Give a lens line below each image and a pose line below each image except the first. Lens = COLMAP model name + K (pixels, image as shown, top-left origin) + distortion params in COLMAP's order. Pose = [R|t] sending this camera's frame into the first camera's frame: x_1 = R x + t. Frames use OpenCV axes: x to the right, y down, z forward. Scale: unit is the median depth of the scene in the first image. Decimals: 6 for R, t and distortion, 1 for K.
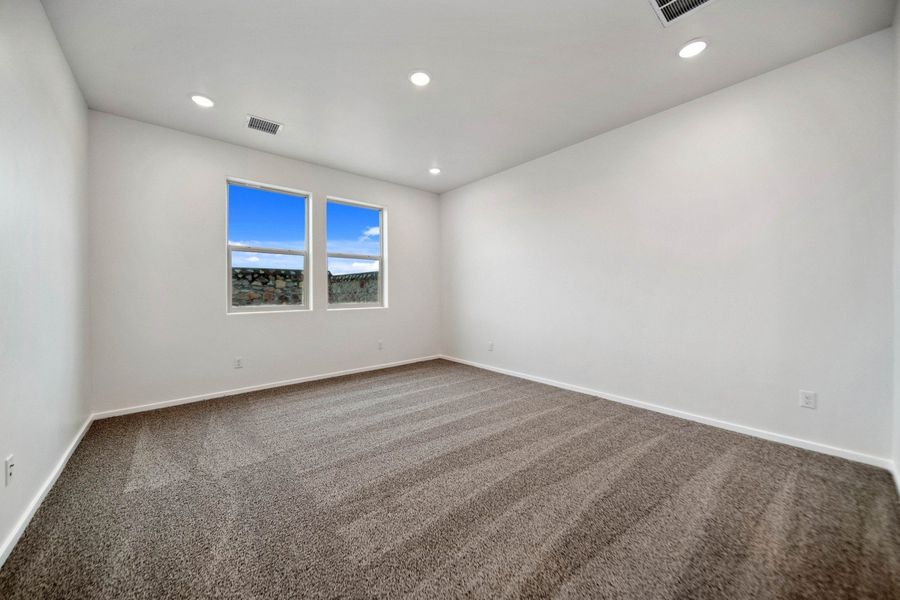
lens RADIAL K [[327.1, 0, 446.9], [0, 327.1, 290.8], [0, 0, 1]] dist [0.001341, 0.000073]
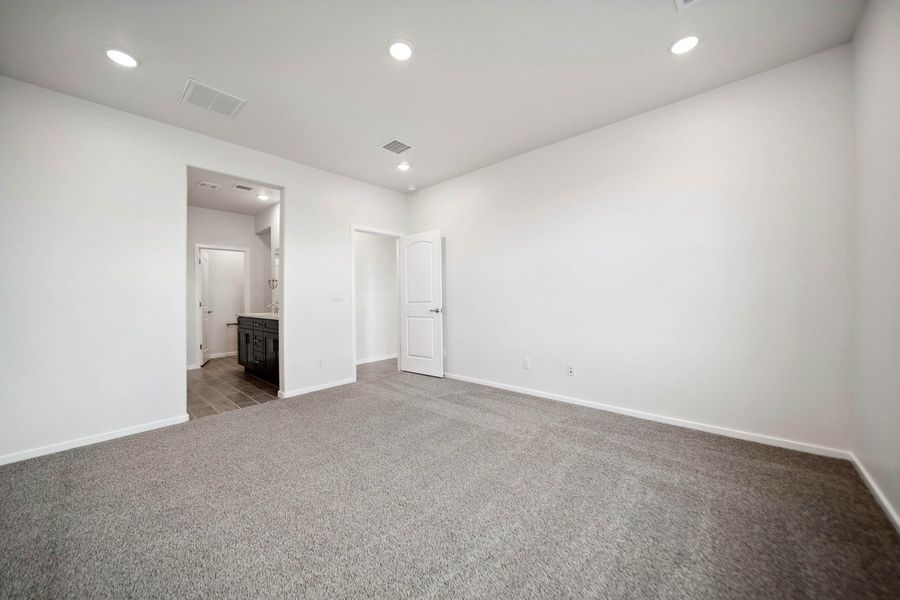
lens RADIAL K [[334.0, 0, 448.3], [0, 334.0, 301.7], [0, 0, 1]] dist [0.000486, -0.000026]
pose [[0.991510, -0.010611, 0.129599, -0.068954], [0.009032, 0.999878, 0.012764, 0.001622], [-0.129718, -0.011485, 0.991484, 0.088327]]
